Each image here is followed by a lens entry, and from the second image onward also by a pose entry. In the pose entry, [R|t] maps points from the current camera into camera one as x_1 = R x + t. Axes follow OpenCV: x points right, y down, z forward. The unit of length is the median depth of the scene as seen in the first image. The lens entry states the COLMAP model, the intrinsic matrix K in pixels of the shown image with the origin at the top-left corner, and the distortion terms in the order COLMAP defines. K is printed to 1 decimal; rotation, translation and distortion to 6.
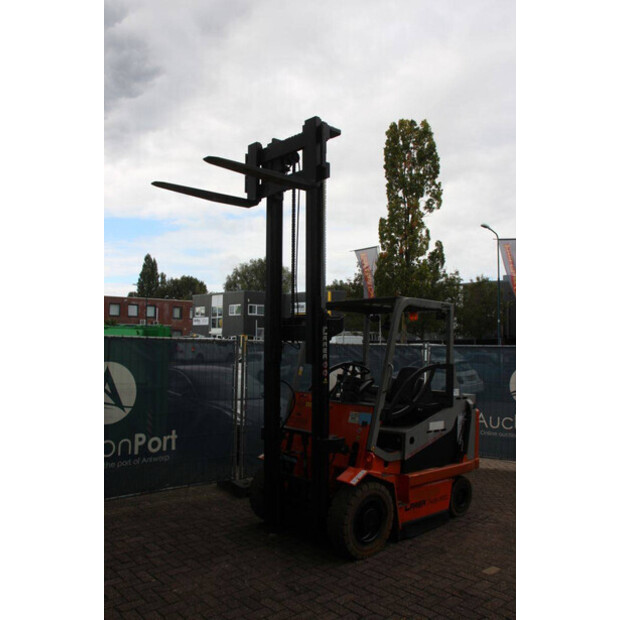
lens RADIAL K [[515.5, 0, 310.0], [0, 515.5, 310.0], [0, 0, 1]] dist [-0.055355, 0.005534]
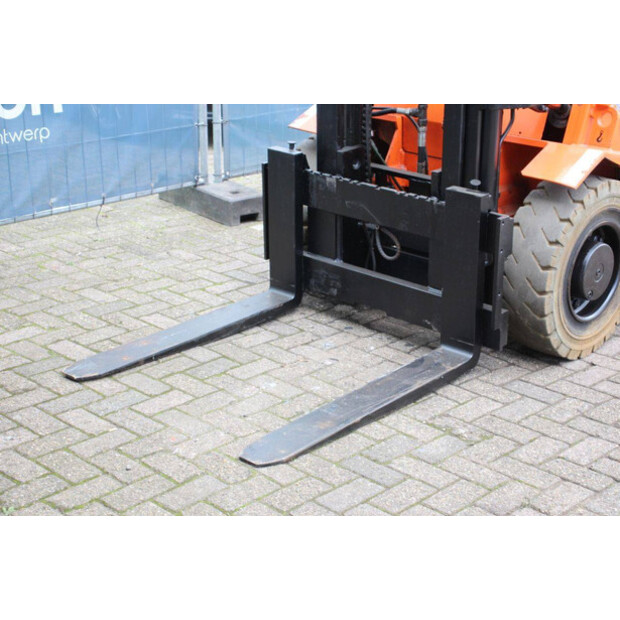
lens RADIAL K [[1170.3, 0, 310.0], [0, 1170.3, 310.0], [0, 0, 1]] dist [0.252593, 0.009588]
pose [[0.997825, -0.031914, 0.057683, -0.165329], [0.004785, 0.907761, 0.419461, 0.039972], [-0.065749, -0.418273, 0.905939, 0.135975]]
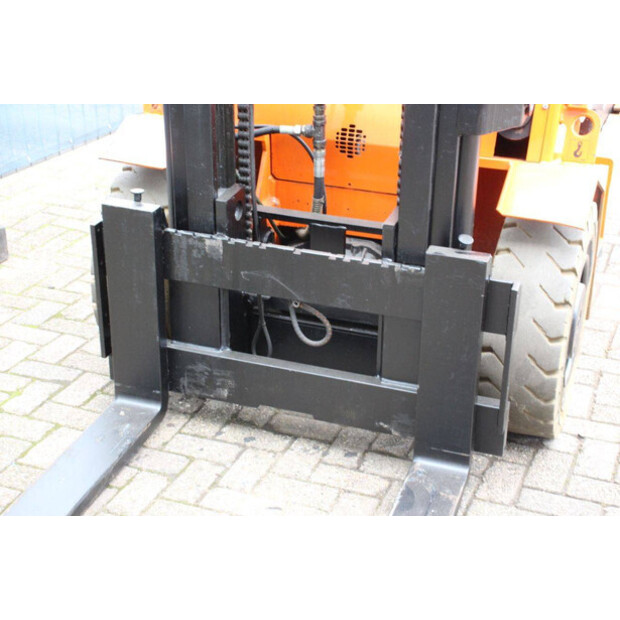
lens RADIAL K [[1112.4, 0, 310.0], [0, 1112.4, 310.0], [0, 0, 1]] dist [0.187732, -0.016237]
pose [[0.888255, -0.199149, 0.413936, -0.315273], [-0.034062, 0.870095, 0.491705, 0.071976], [-0.458086, -0.450859, 0.766083, 0.552335]]
